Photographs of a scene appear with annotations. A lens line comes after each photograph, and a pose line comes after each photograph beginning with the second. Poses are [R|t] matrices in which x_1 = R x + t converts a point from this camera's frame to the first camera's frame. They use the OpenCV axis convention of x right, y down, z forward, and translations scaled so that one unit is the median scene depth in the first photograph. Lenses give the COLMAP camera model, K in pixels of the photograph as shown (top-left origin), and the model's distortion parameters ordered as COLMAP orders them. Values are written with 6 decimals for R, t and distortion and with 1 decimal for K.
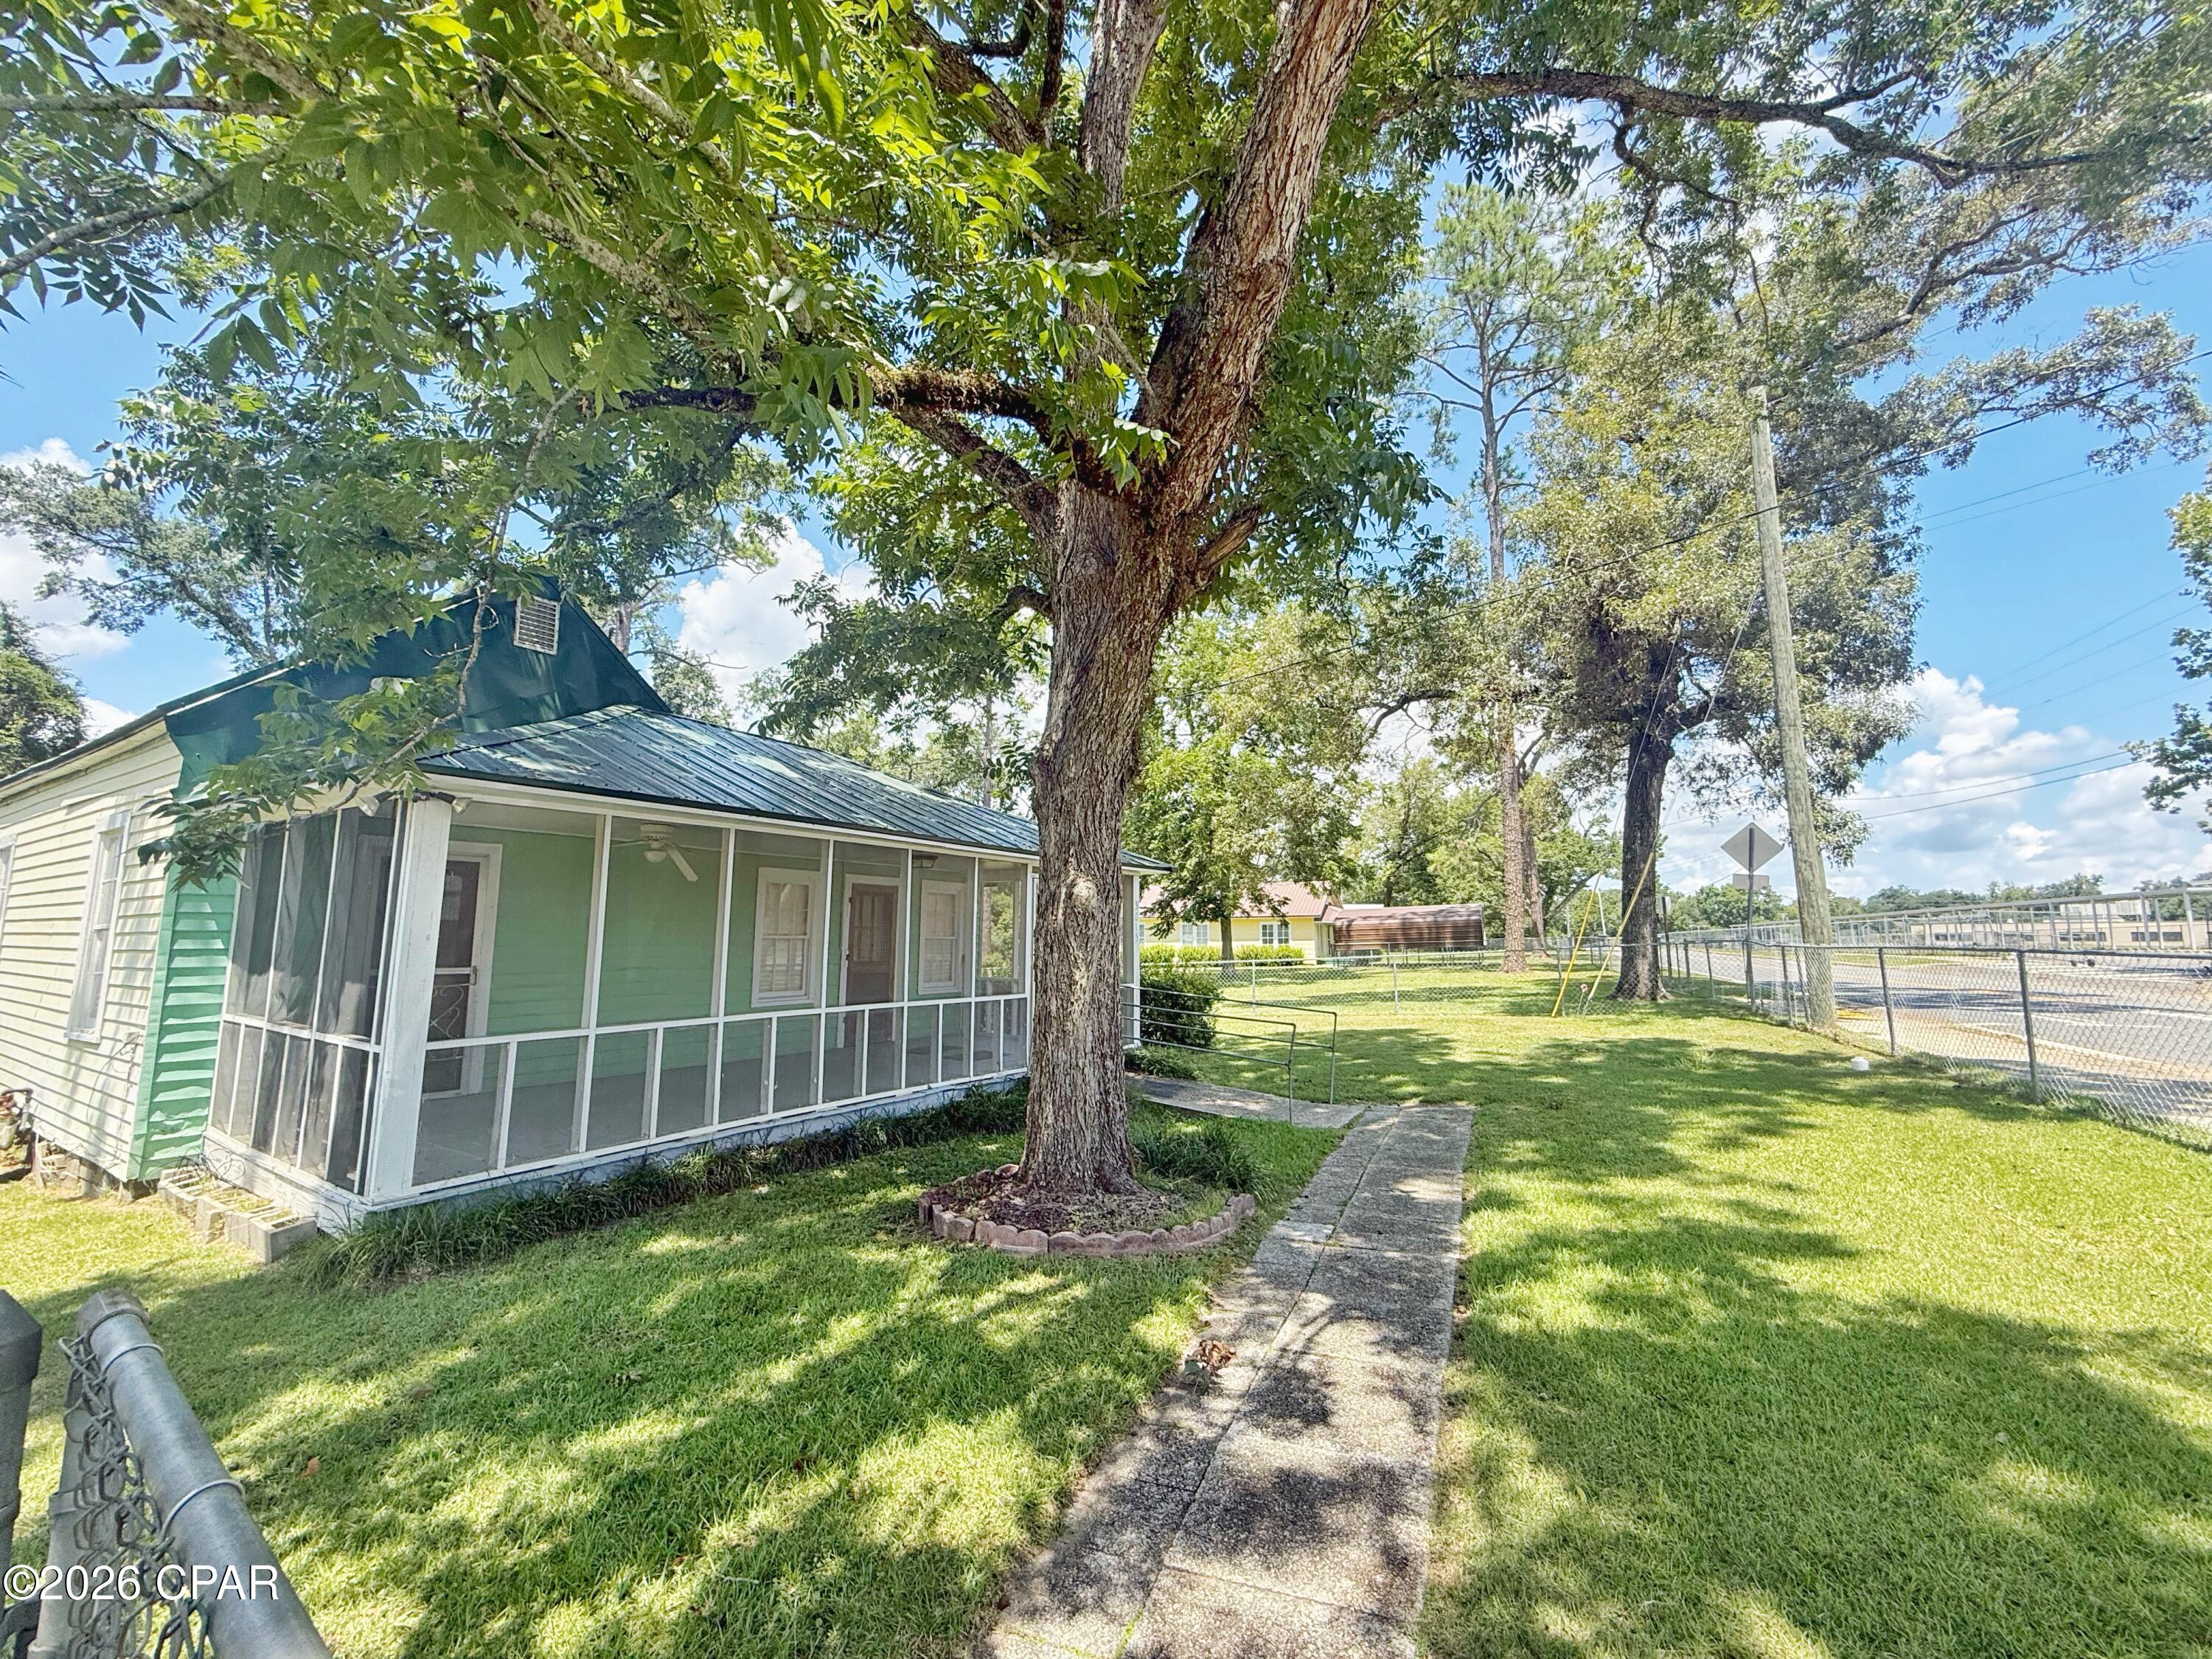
lens RADIAL K [[880.2, 0, 1099.5], [0, 880.2, 828.1], [0, 0, 1]] dist [0.000250, -0.000171]
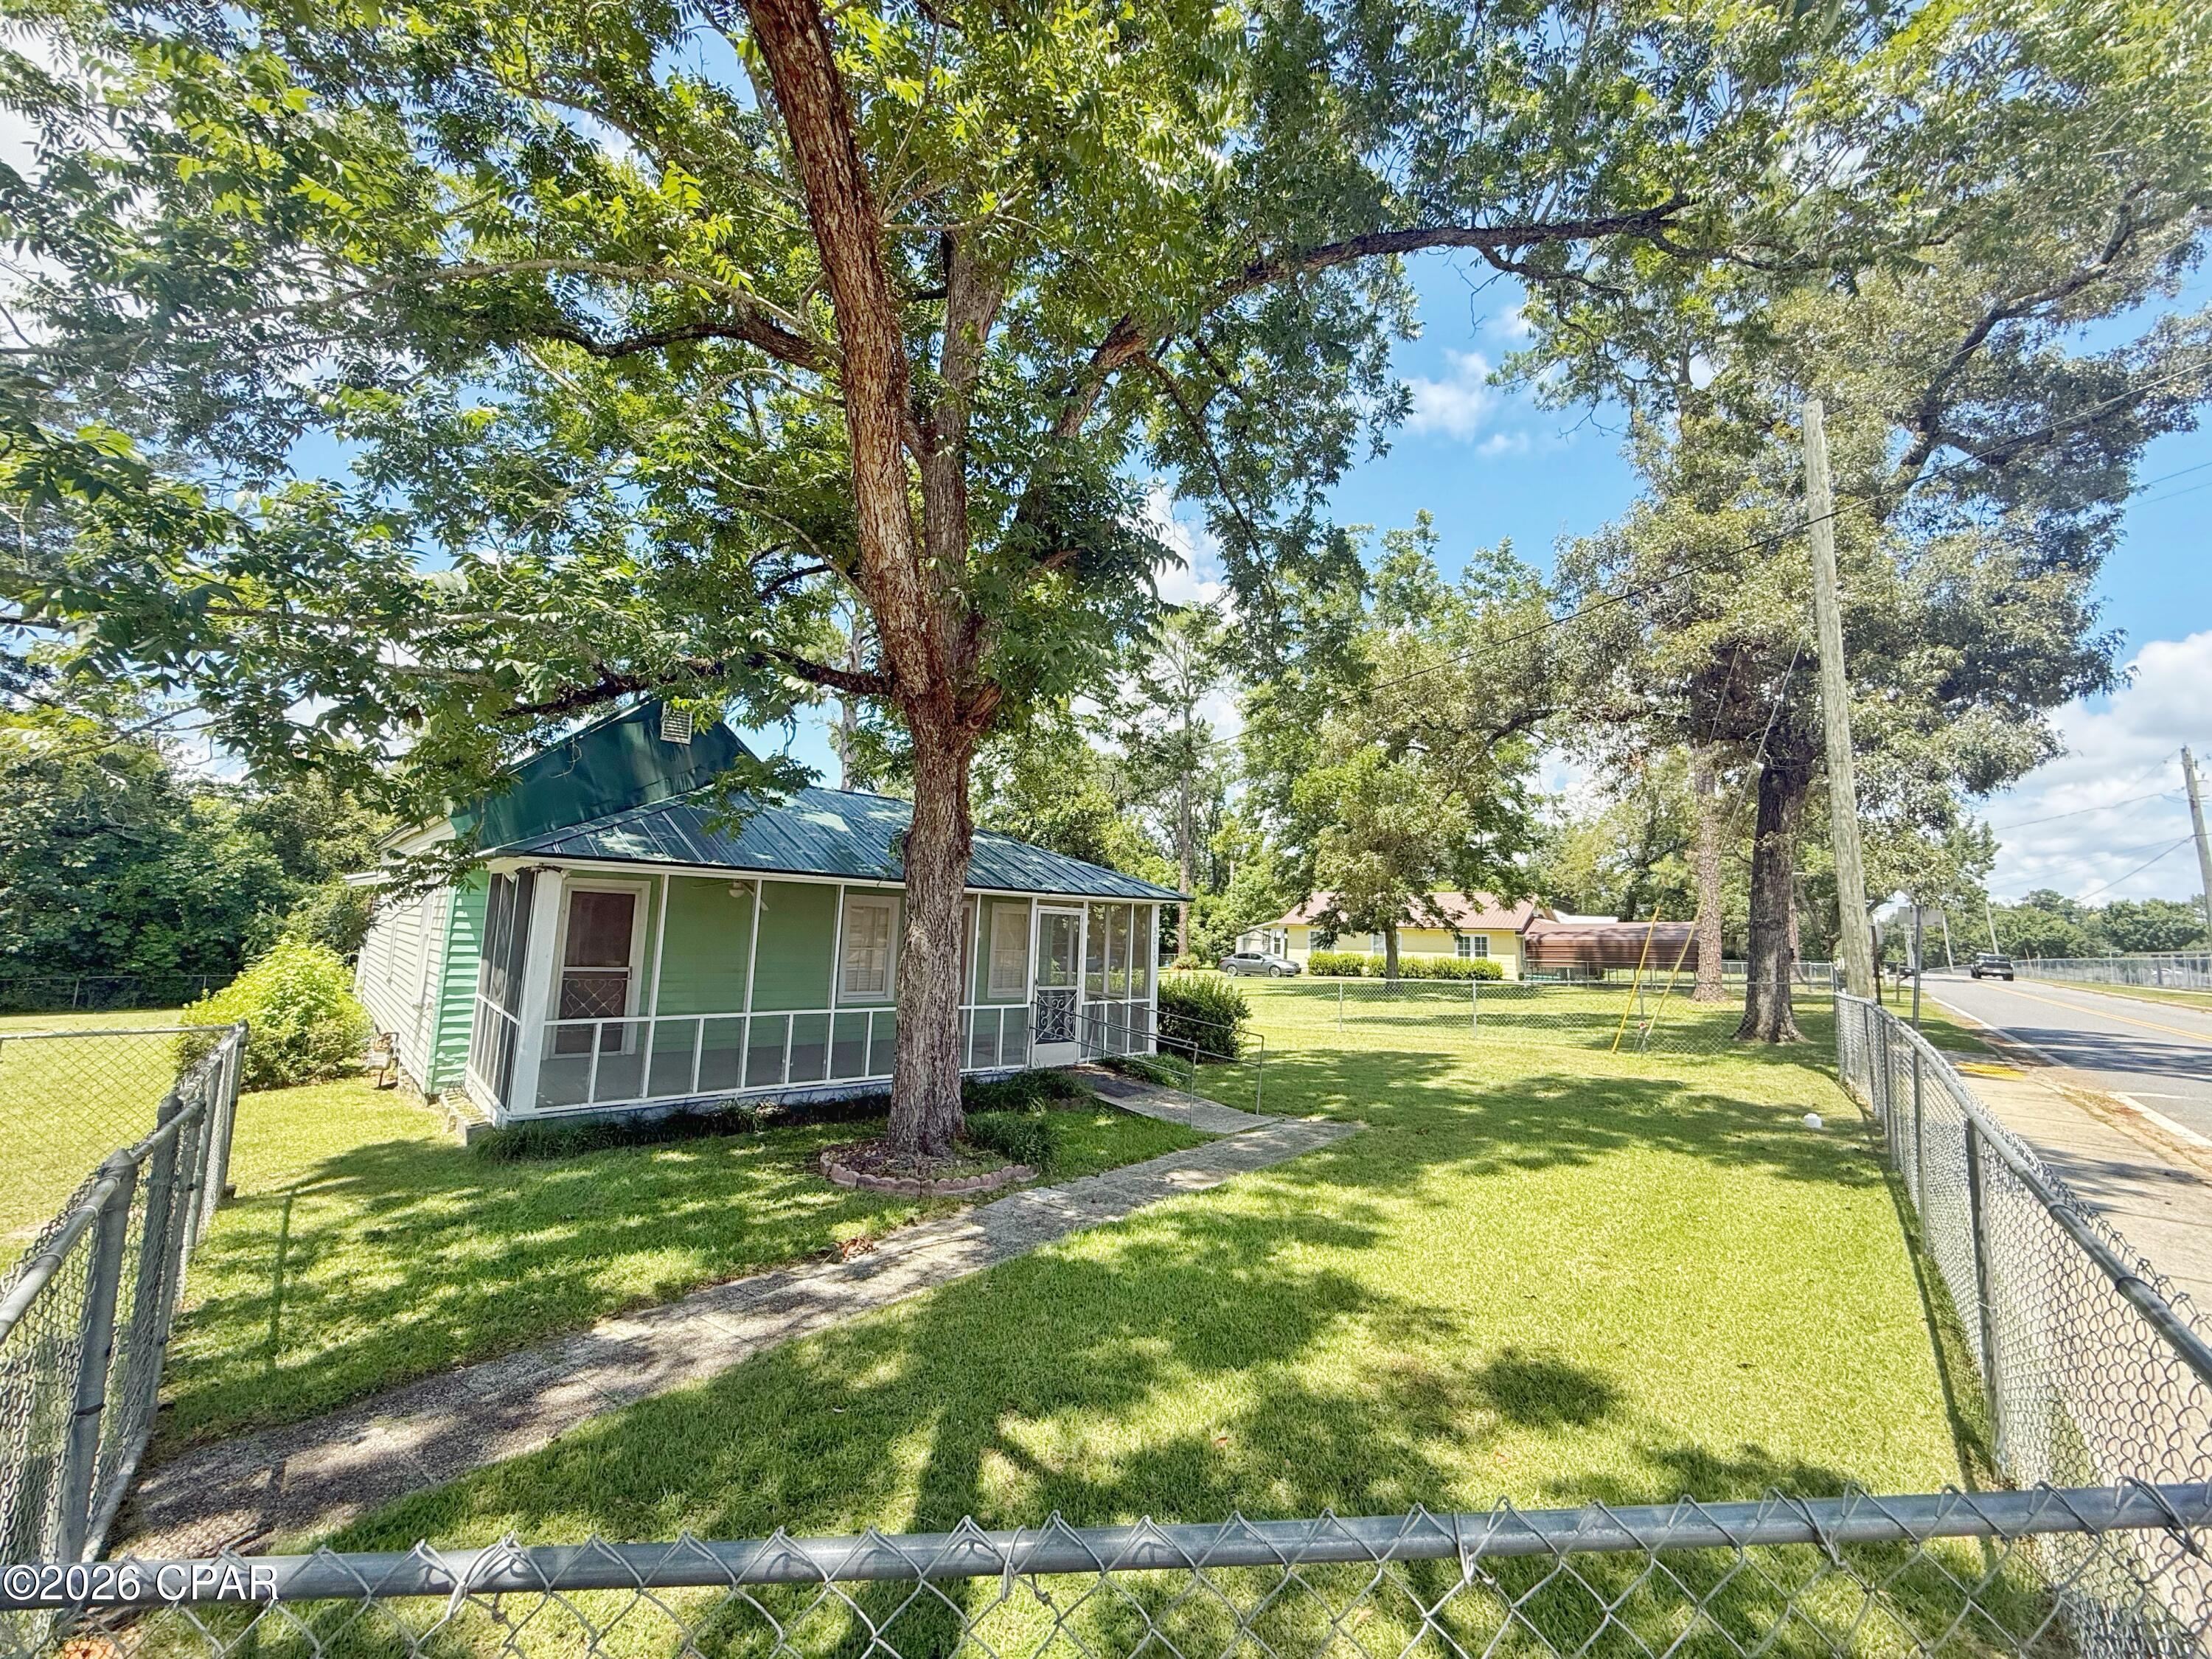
lens RADIAL K [[882.4, 0, 1098.7], [0, 882.4, 829.1], [0, 0, 1]] dist [-0.000846, -0.000243]
pose [[0.964371, 0.000544, -0.264553, 0.651918], [0.000519, 0.999992, 0.003948, -0.116145], [0.264553, -0.003944, 0.964363, -0.299067]]
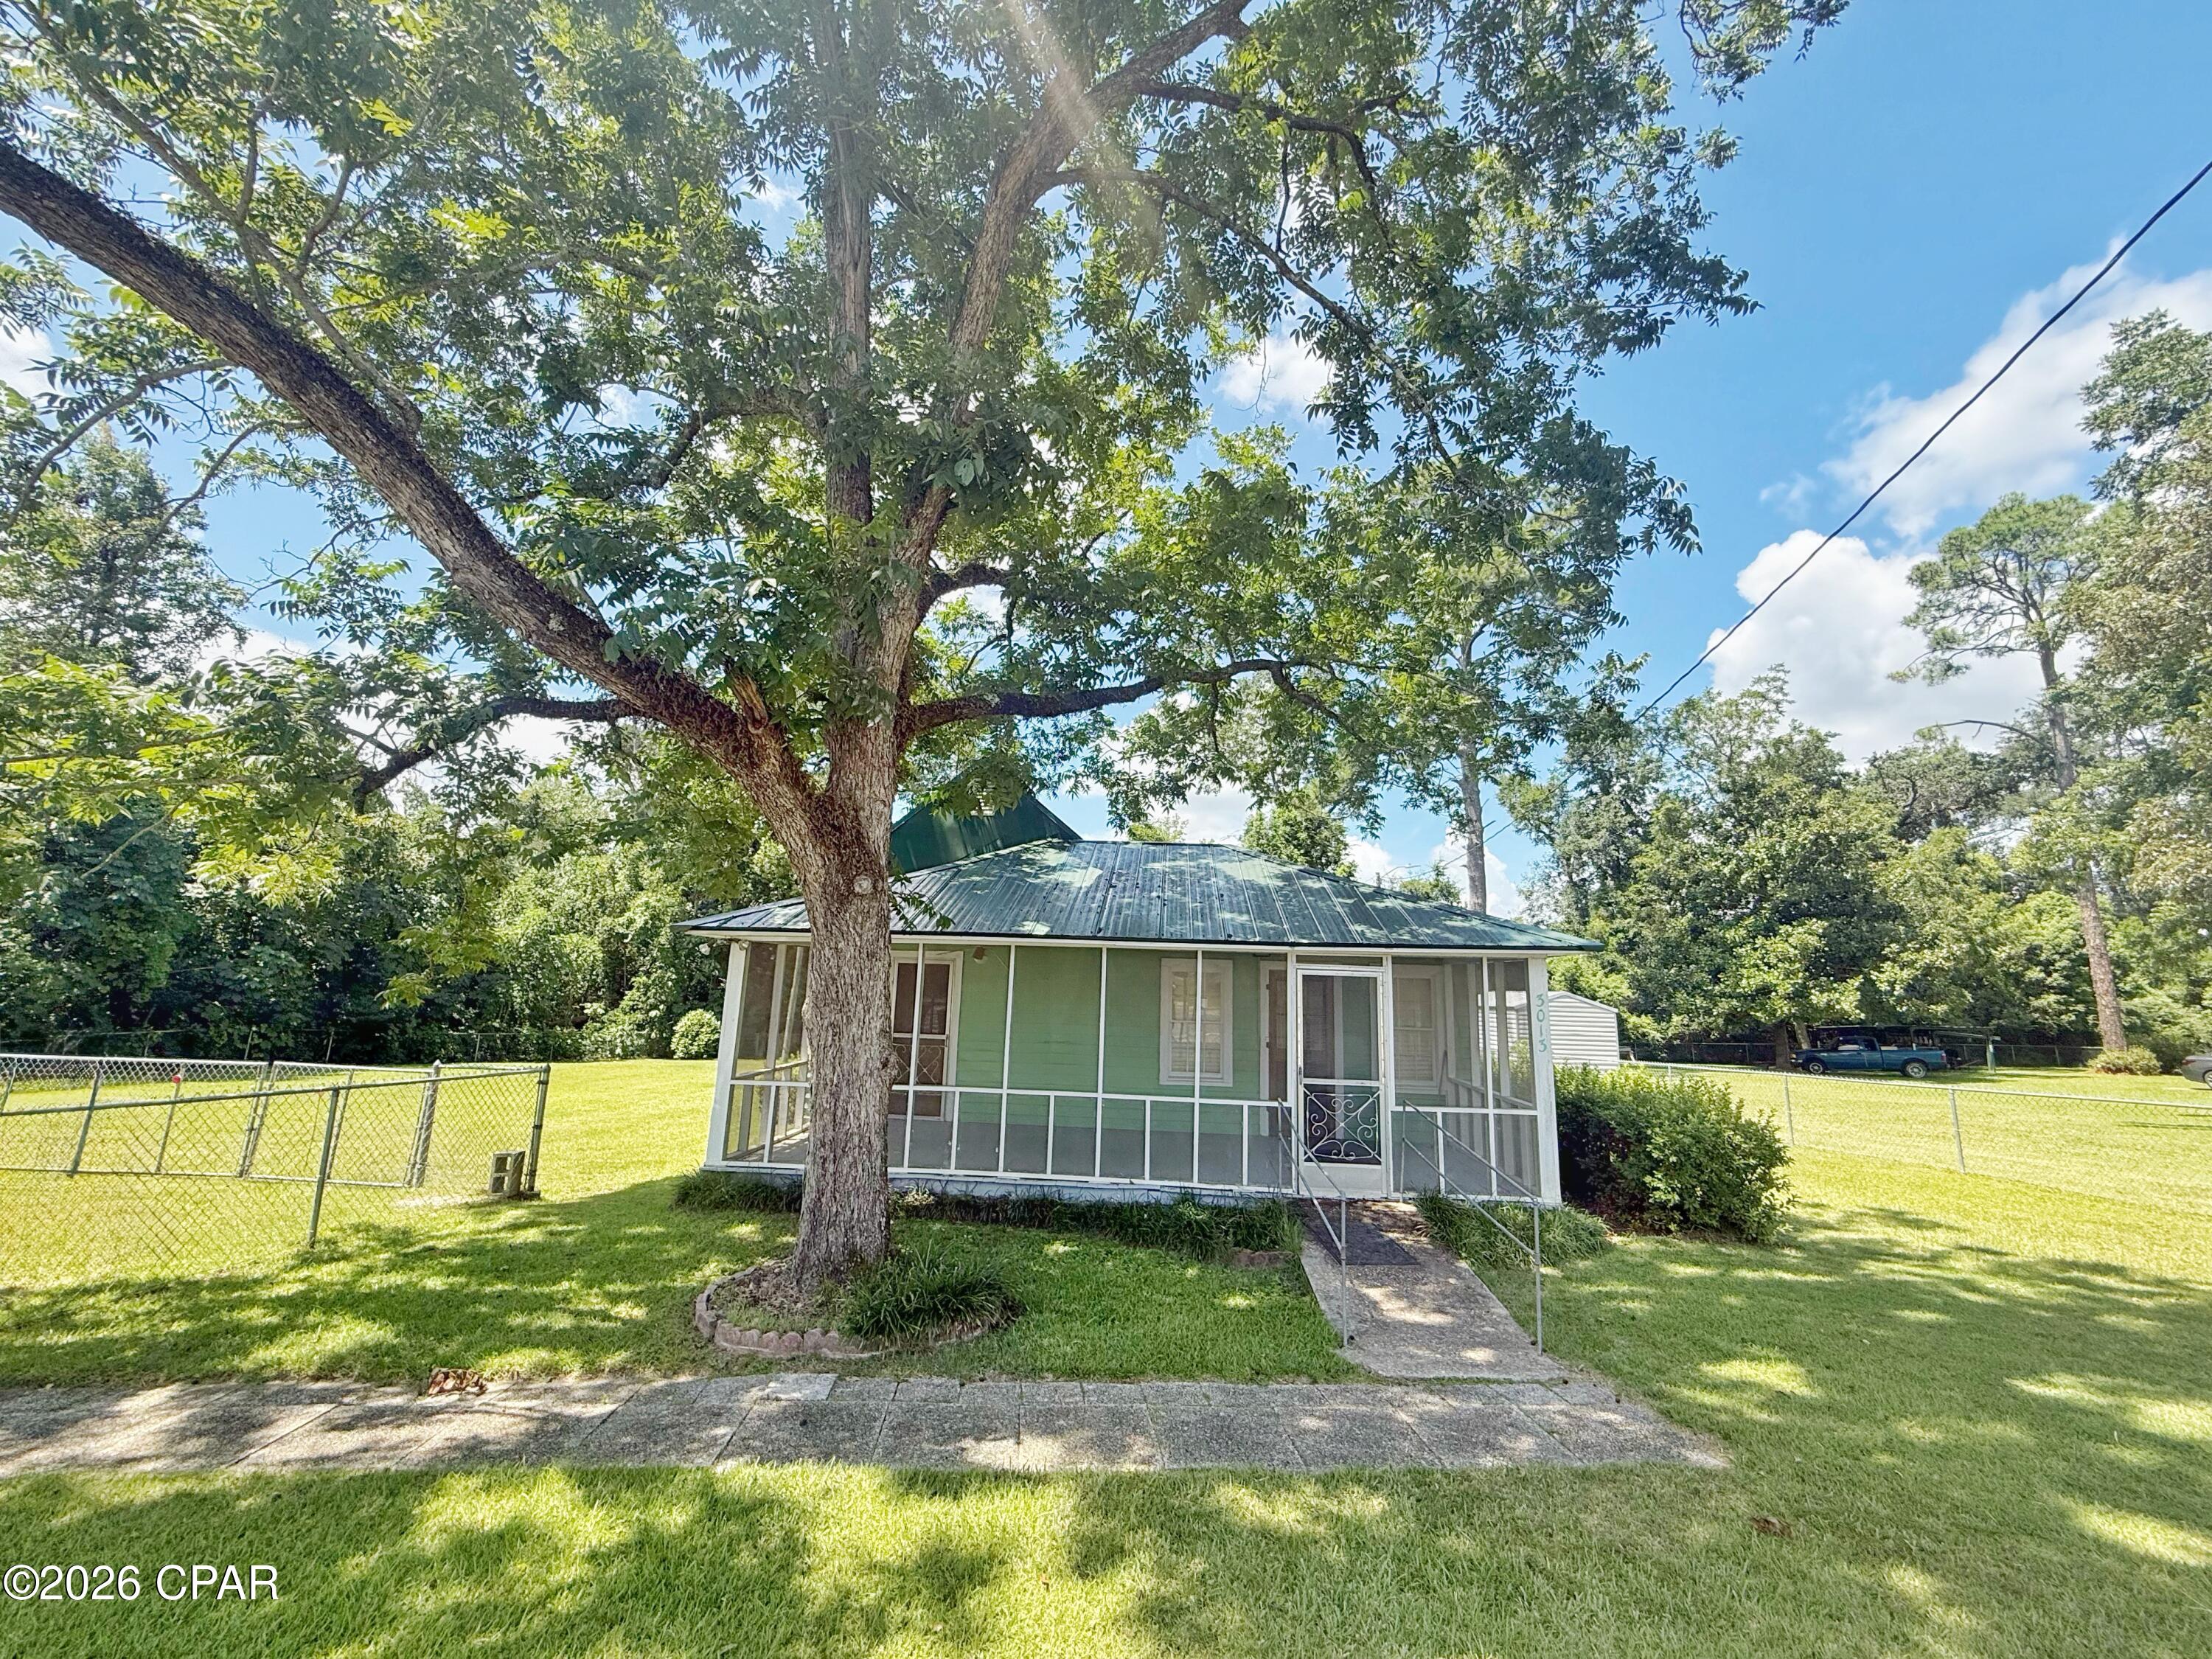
lens RADIAL K [[880.2, 0, 1099.5], [0, 880.2, 828.1], [0, 0, 1]] dist [0.000250, -0.000171]
pose [[0.473489, -0.140886, -0.869459, 1.208027], [0.080853, 0.989909, -0.116373, 0.006254], [0.877081, -0.015197, 0.480102, 0.794647]]
